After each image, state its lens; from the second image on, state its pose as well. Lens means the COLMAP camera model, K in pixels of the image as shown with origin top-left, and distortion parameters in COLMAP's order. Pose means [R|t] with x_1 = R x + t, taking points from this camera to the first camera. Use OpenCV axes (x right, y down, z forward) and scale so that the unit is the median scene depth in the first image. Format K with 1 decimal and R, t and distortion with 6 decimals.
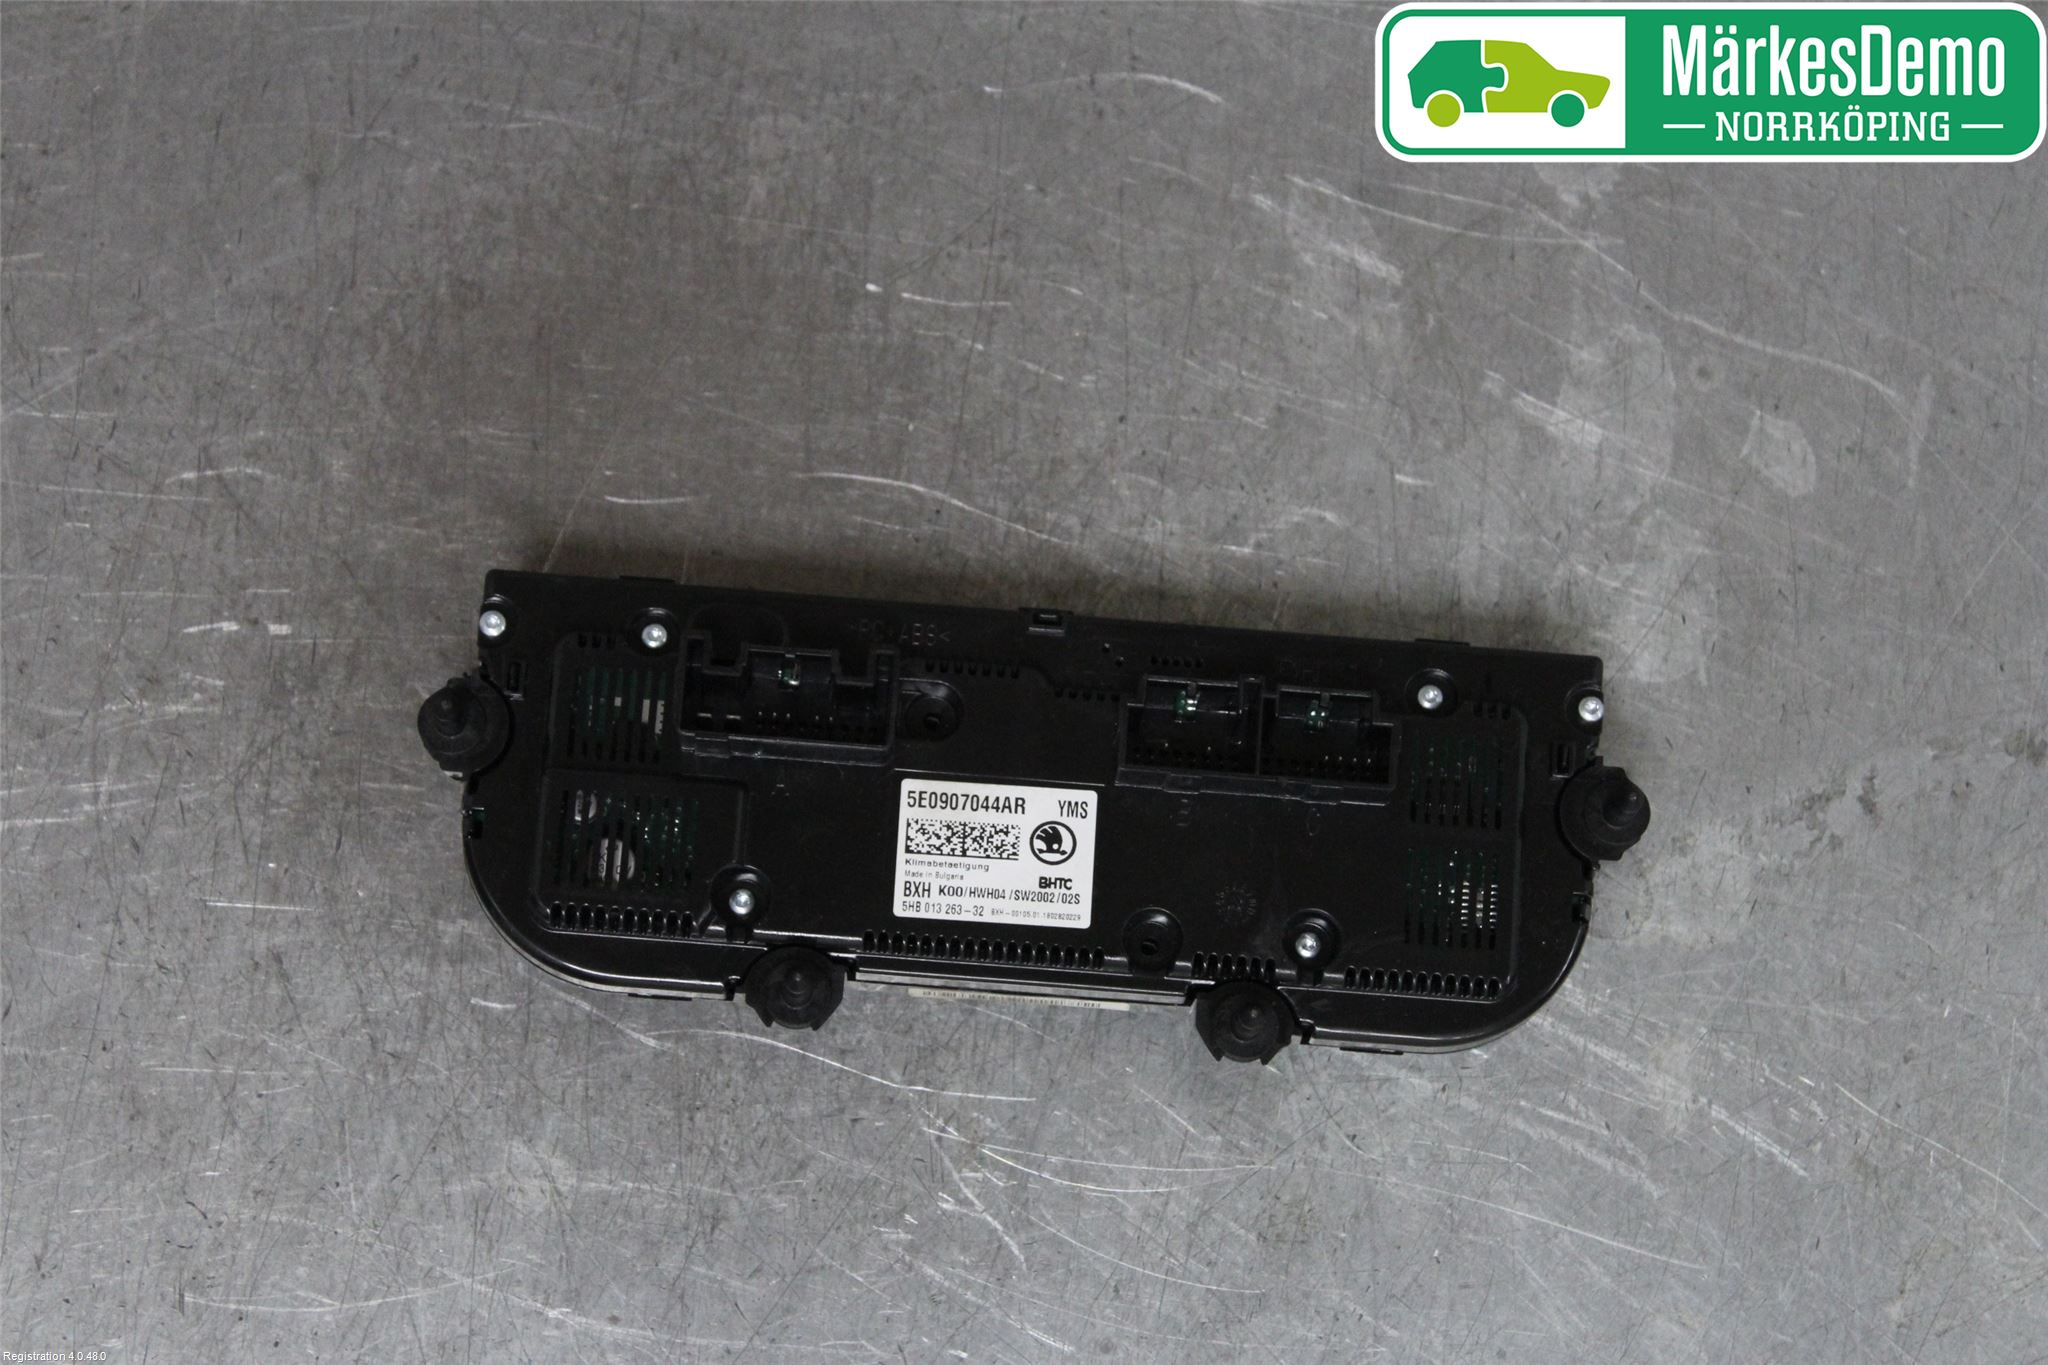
lens RADIAL K [[5073.8, 0, 1021.5], [0, 5073.8, 698.2], [0, 0, 1]] dist [0.169807, 0.000000]
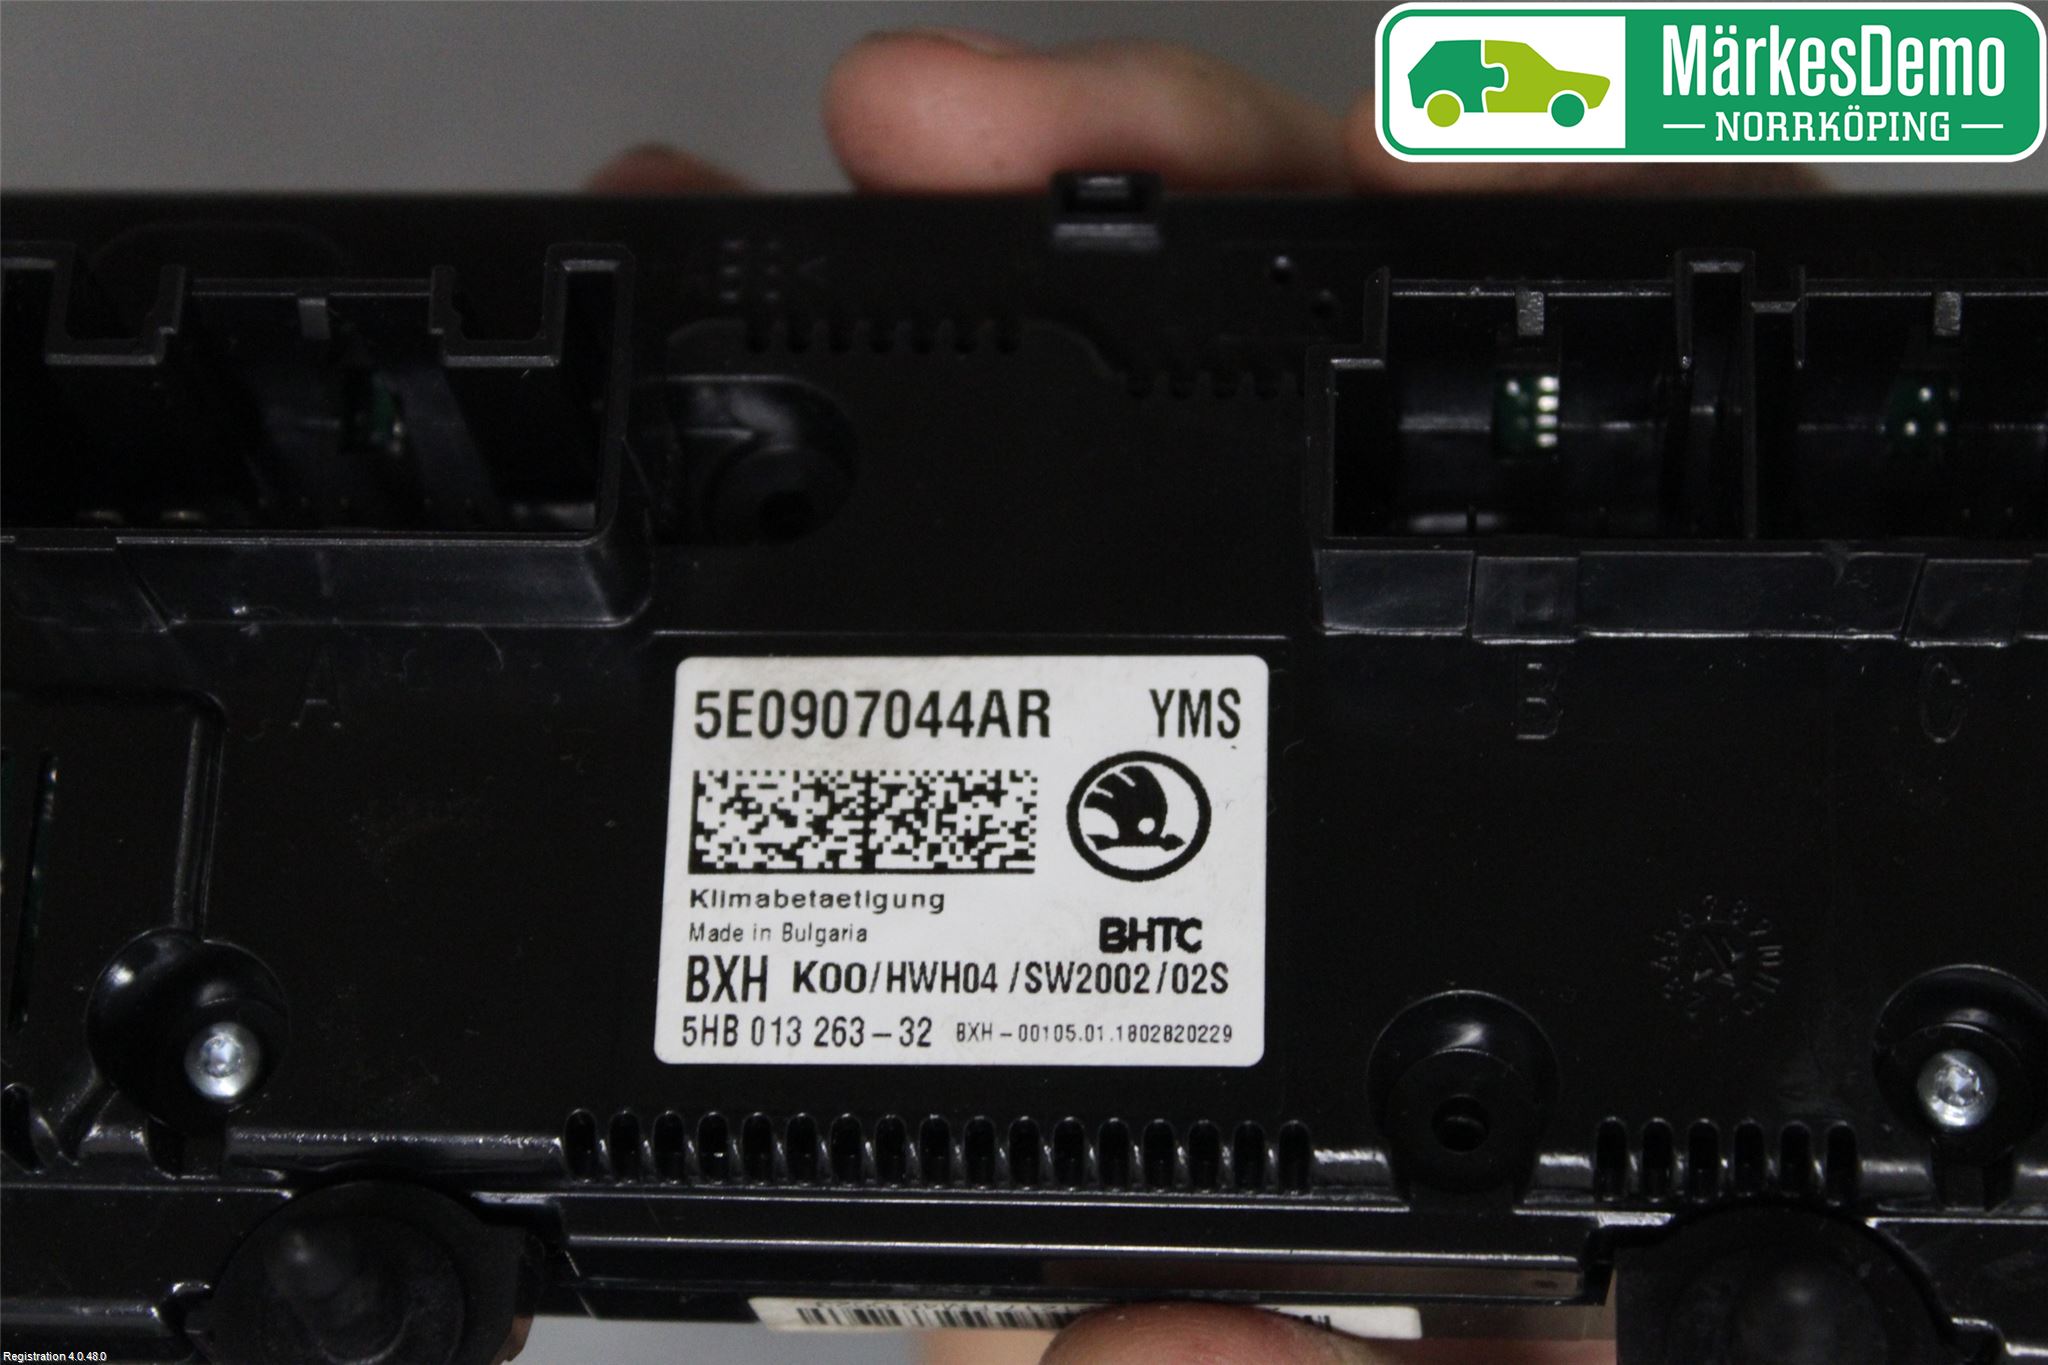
lens RADIAL K [[5073.8, 0, 1027.7], [0, 5073.8, 673.6], [0, 0, 1]] dist [0.169807, 0.000000]
pose [[0.992943, -0.070199, -0.095584, 0.031027], [0.058055, 0.990534, -0.124384, 0.059726], [0.103411, 0.117957, 0.987619, 0.675581]]
